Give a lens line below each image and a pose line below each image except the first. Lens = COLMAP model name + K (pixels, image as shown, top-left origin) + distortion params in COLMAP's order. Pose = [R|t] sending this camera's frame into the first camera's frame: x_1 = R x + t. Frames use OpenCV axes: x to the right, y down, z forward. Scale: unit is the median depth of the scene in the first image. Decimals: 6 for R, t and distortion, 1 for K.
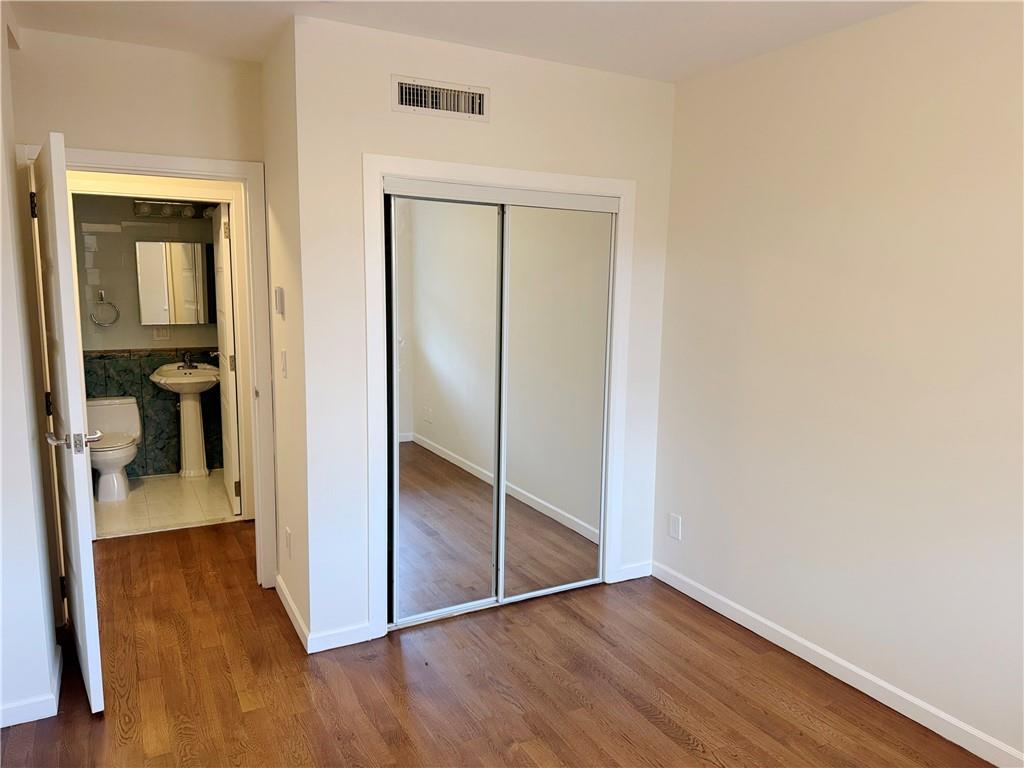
lens RADIAL K [[718.9, 0, 512.7], [0, 718.9, 385.4], [0, 0, 1]] dist [0.056720, -0.073408]
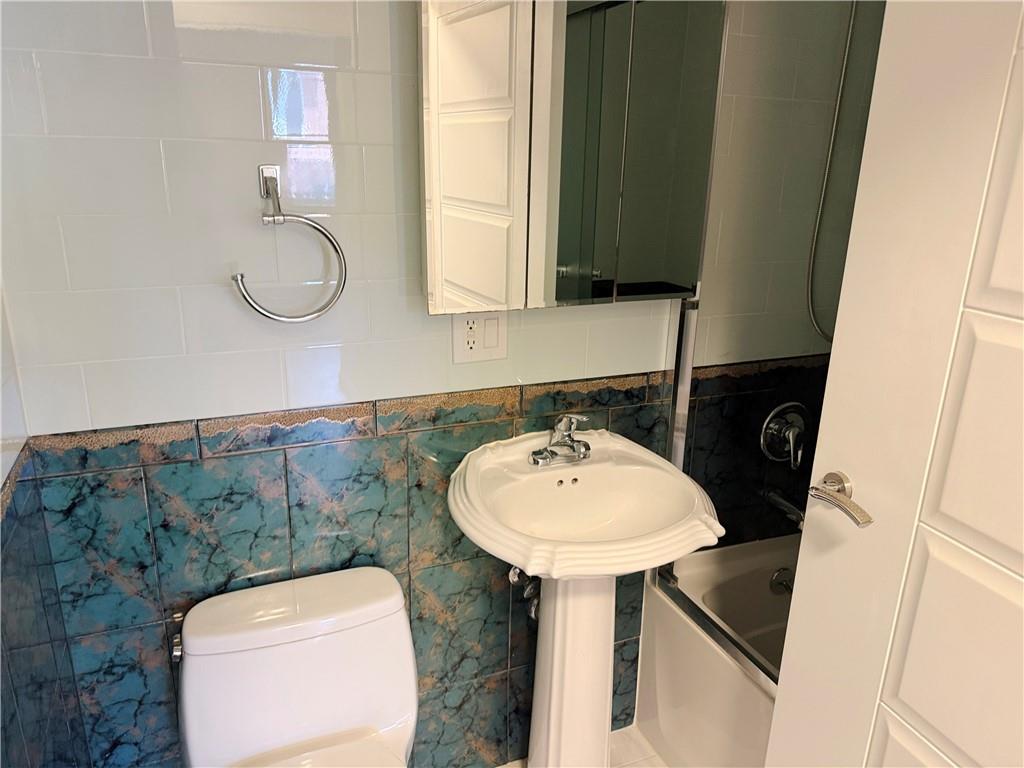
lens RADIAL K [[718.9, 0, 510.5], [0, 718.9, 382.9], [0, 0, 1]] dist [0.056720, -0.073408]
pose [[0.996337, 0.035200, -0.077933, -0.454284], [-0.021865, 0.985922, 0.165772, -0.098052], [0.082671, -0.163460, 0.983080, 0.745054]]
